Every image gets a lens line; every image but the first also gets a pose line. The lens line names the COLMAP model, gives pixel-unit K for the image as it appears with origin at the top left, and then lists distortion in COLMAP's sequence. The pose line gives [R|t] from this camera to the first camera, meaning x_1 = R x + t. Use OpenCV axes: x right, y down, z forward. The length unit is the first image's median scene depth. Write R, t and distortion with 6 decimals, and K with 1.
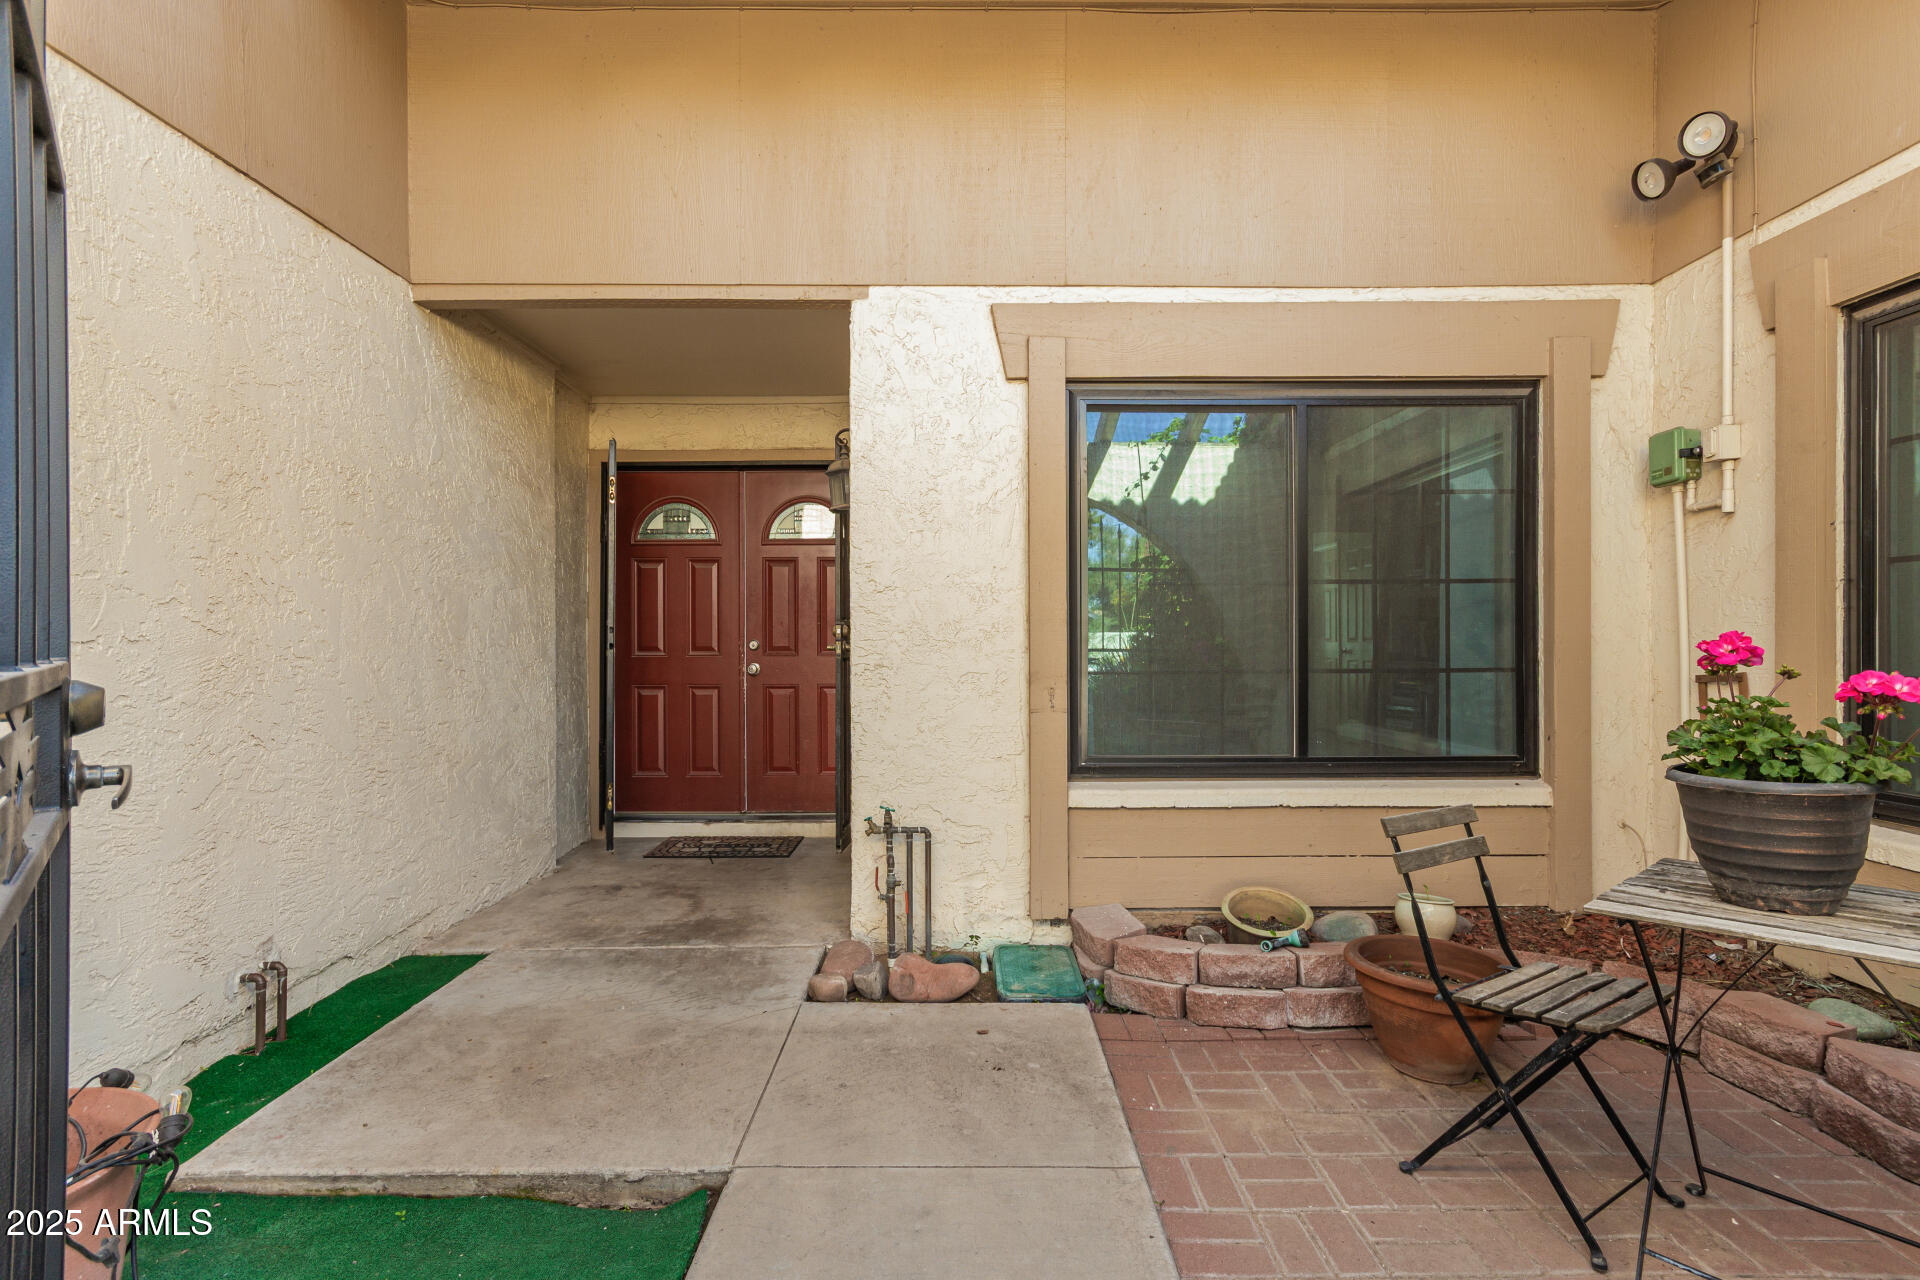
lens RADIAL K [[882.4, 0, 960.0], [0, 882.4, 640.0], [0, 0, 1]] dist [0.000496, 0.000179]
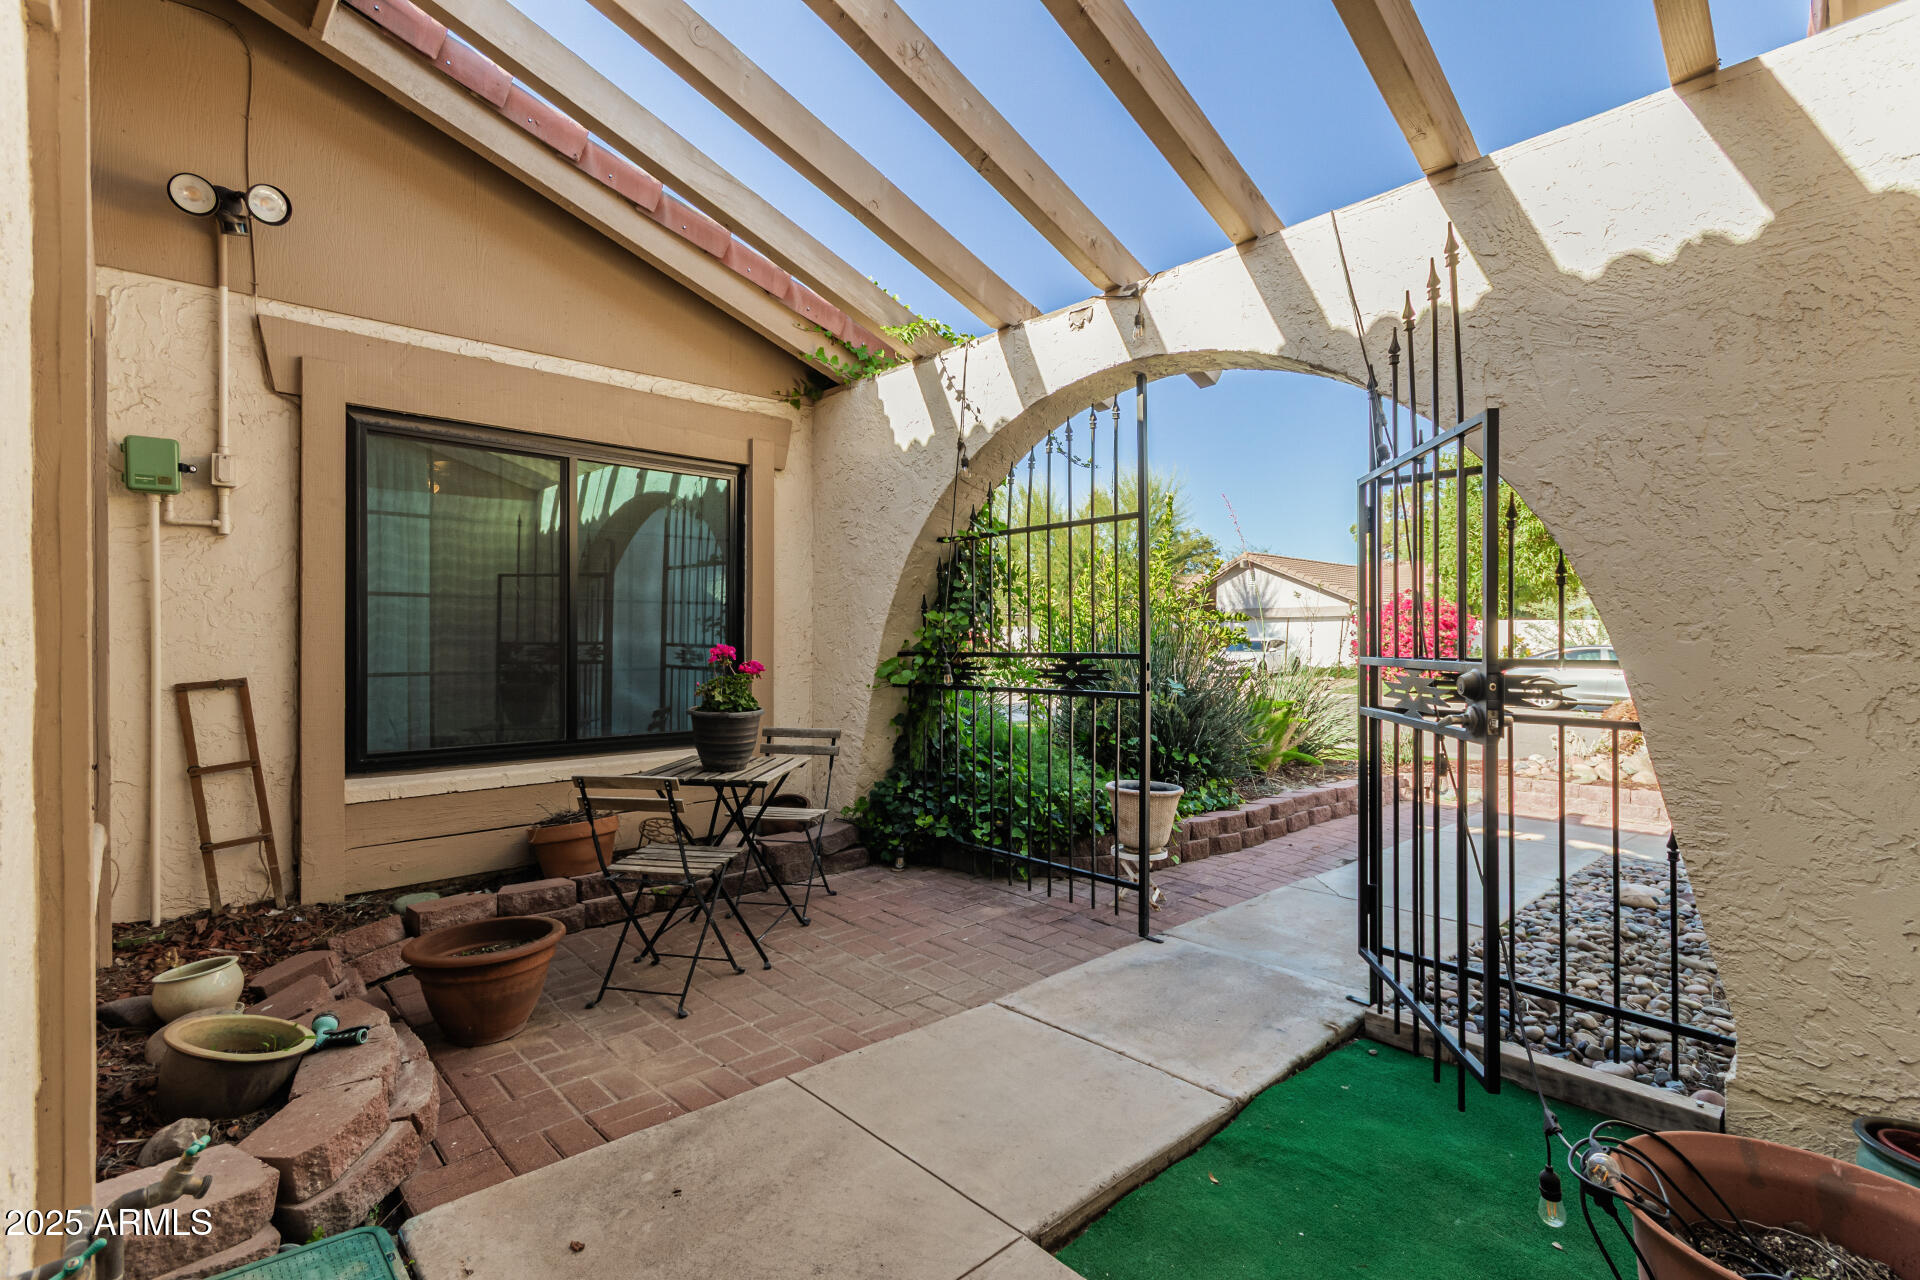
lens RADIAL K [[882.4, 0, 960.0], [0, 882.4, 640.0], [0, 0, 1]] dist [0.000496, 0.000179]
pose [[-0.667815, 0.005134, 0.744309, -0.752999], [0.005045, 0.999984, -0.002370, -0.007467], [-0.744310, 0.002172, -0.667831, 1.401682]]
